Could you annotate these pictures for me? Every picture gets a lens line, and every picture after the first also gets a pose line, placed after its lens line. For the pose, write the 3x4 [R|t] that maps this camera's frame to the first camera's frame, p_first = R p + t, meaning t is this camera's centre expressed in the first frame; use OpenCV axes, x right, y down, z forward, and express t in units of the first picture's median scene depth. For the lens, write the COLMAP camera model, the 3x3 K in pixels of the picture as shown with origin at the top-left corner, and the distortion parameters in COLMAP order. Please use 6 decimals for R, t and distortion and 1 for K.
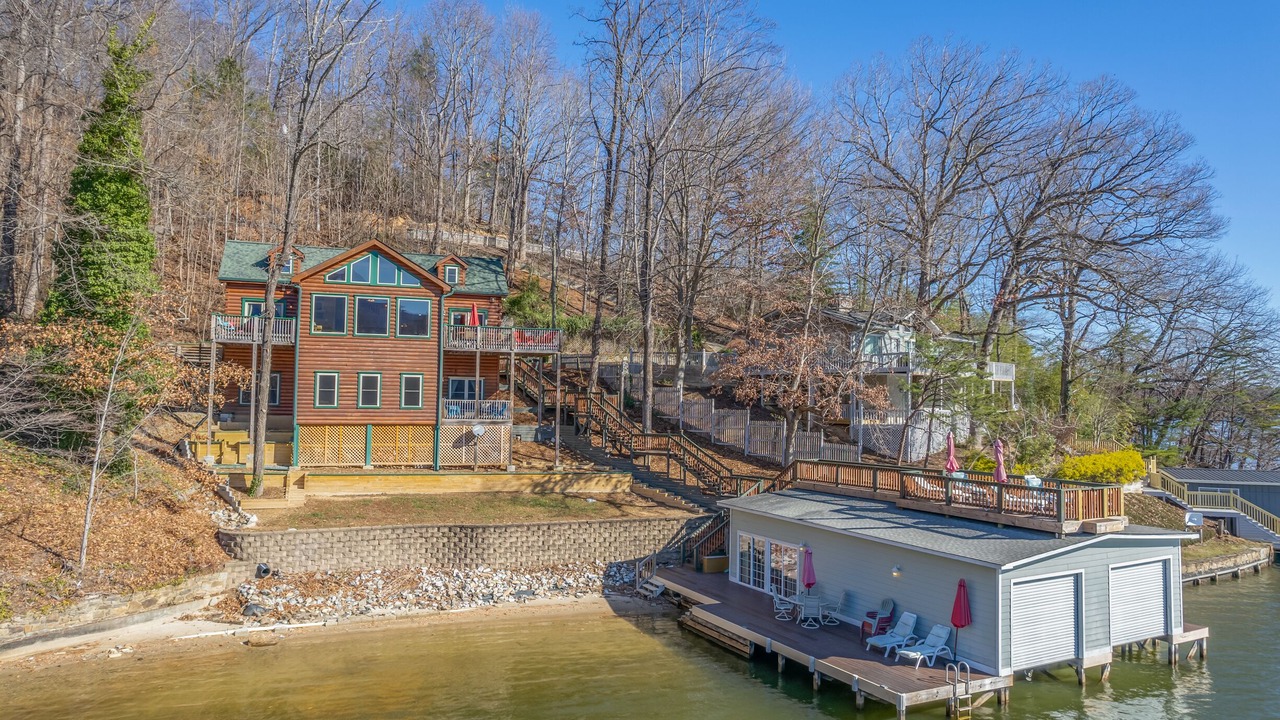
lens RADIAL K [[803.4, 0, 640.0], [0, 803.4, 360.0], [0, 0, 1]] dist [-0.093865, 0.082009]
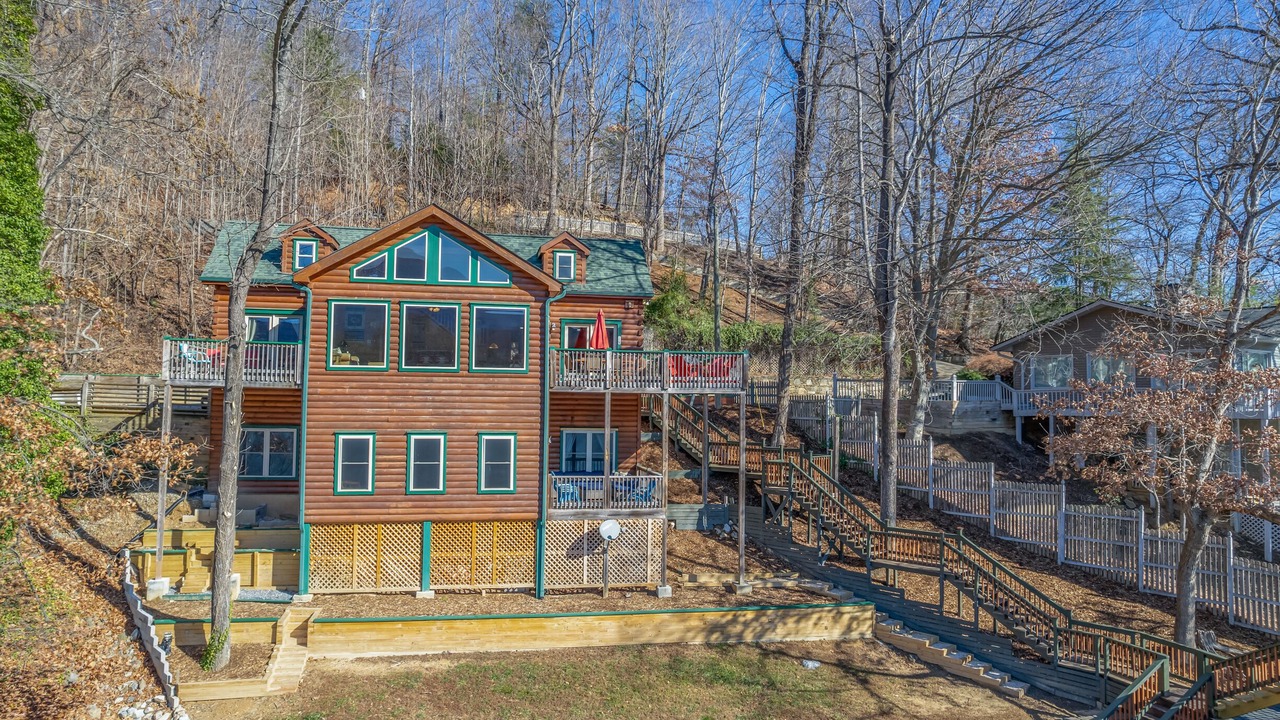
lens RADIAL K [[803.4, 0, 640.0], [0, 803.4, 360.0], [0, 0, 1]] dist [-0.093865, 0.082009]
pose [[0.988250, -0.008920, -0.152587, -0.088794], [0.008858, 0.999960, -0.001087, -0.034070], [0.152591, -0.000278, 0.988289, 0.419382]]
